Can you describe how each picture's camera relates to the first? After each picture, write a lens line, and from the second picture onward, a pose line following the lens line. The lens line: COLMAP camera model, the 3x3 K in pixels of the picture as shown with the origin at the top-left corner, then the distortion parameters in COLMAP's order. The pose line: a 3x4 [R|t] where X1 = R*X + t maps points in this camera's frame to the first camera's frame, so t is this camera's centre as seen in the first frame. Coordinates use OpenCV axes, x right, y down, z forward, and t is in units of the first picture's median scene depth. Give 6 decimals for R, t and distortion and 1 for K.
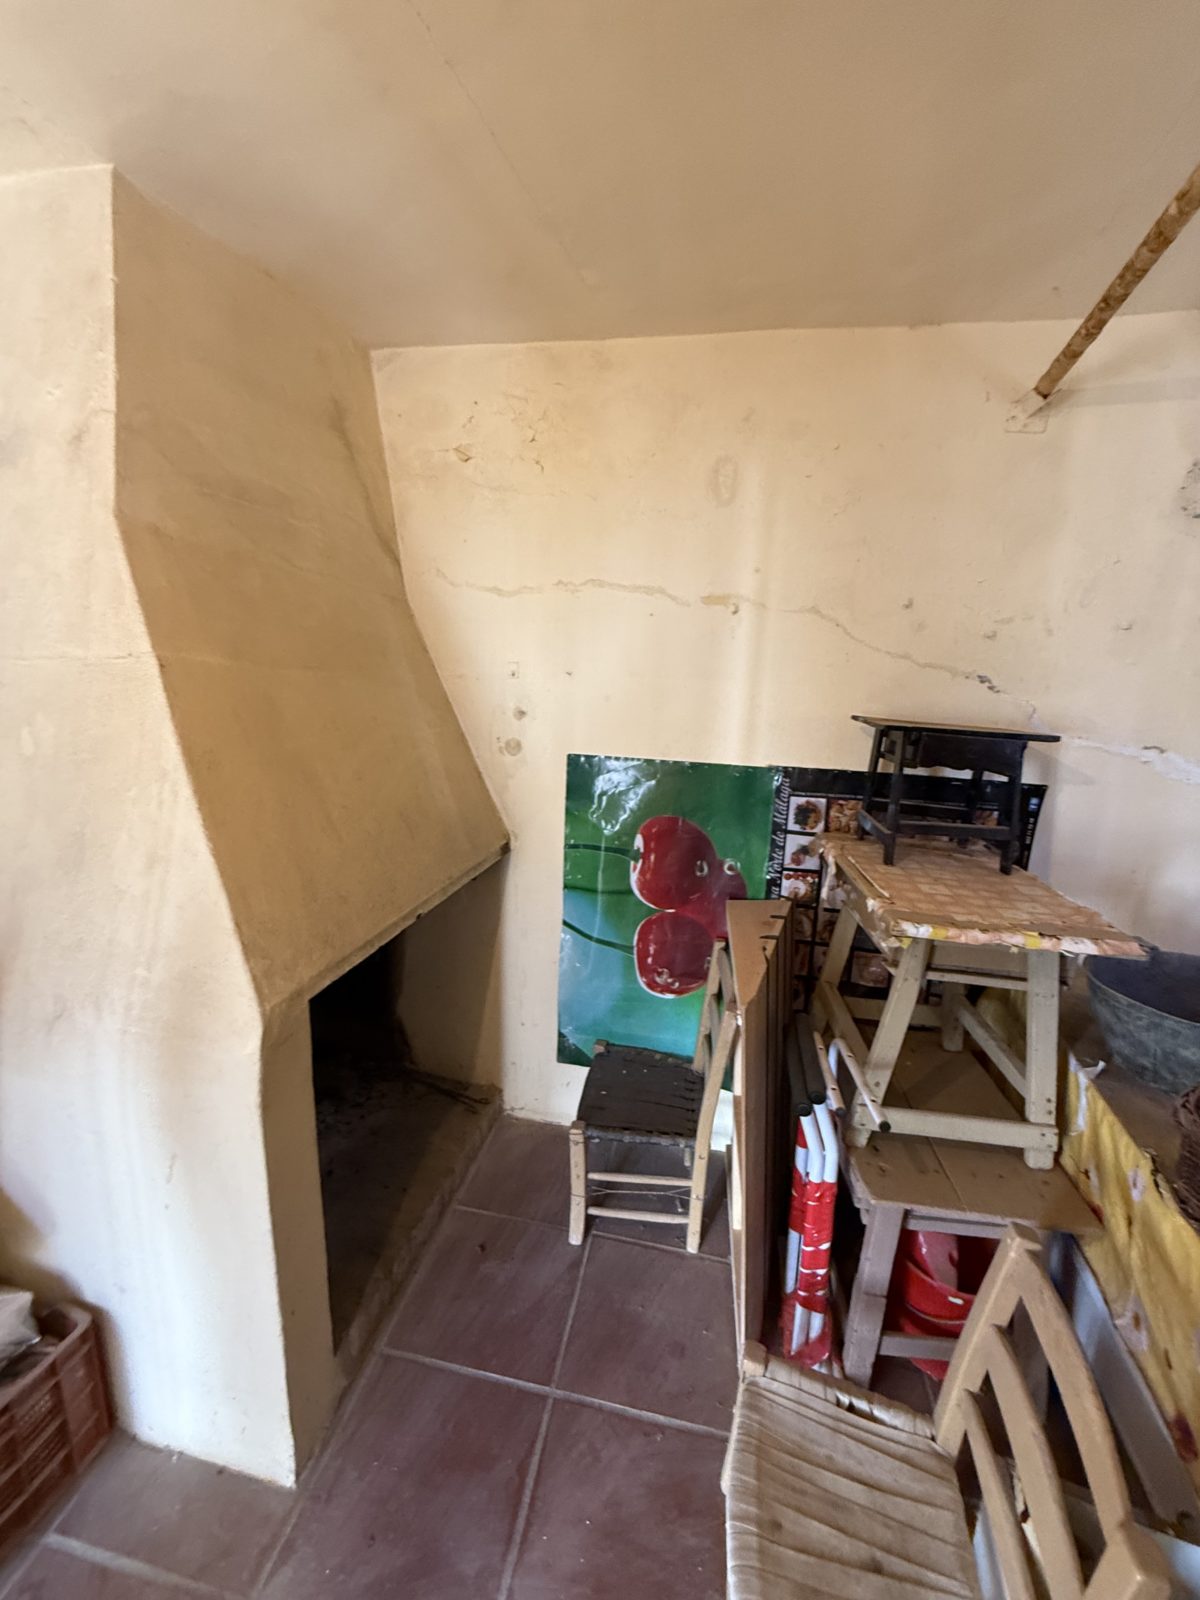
lens RADIAL K [[636.7, 0, 601.9], [0, 636.7, 796.4], [0, 0, 1]] dist [-0.001334, 0.000190]
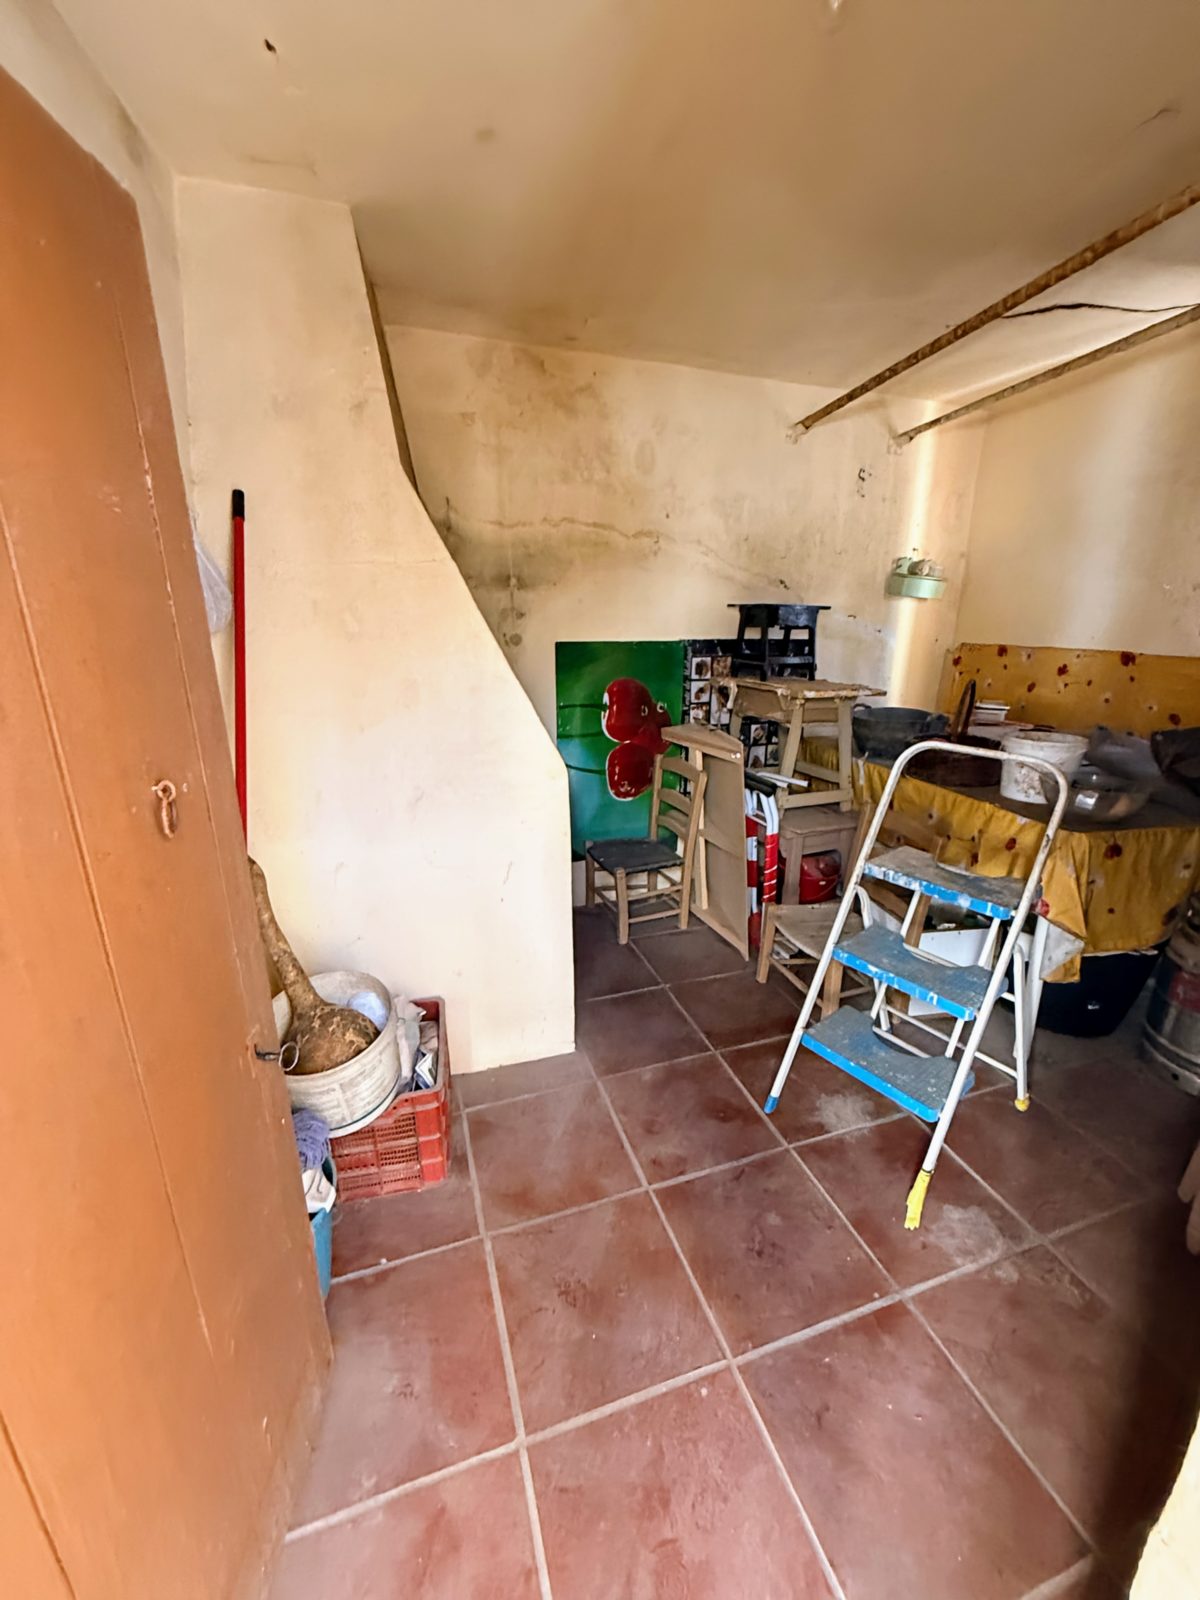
lens RADIAL K [[636.7, 0, 601.9], [0, 636.7, 796.4], [0, 0, 1]] dist [-0.001334, 0.000190]
pose [[0.872002, -0.166431, 0.460340, -0.724043], [0.126617, 0.985109, 0.116312, 0.131496], [-0.472843, -0.043137, 0.880090, -0.356933]]
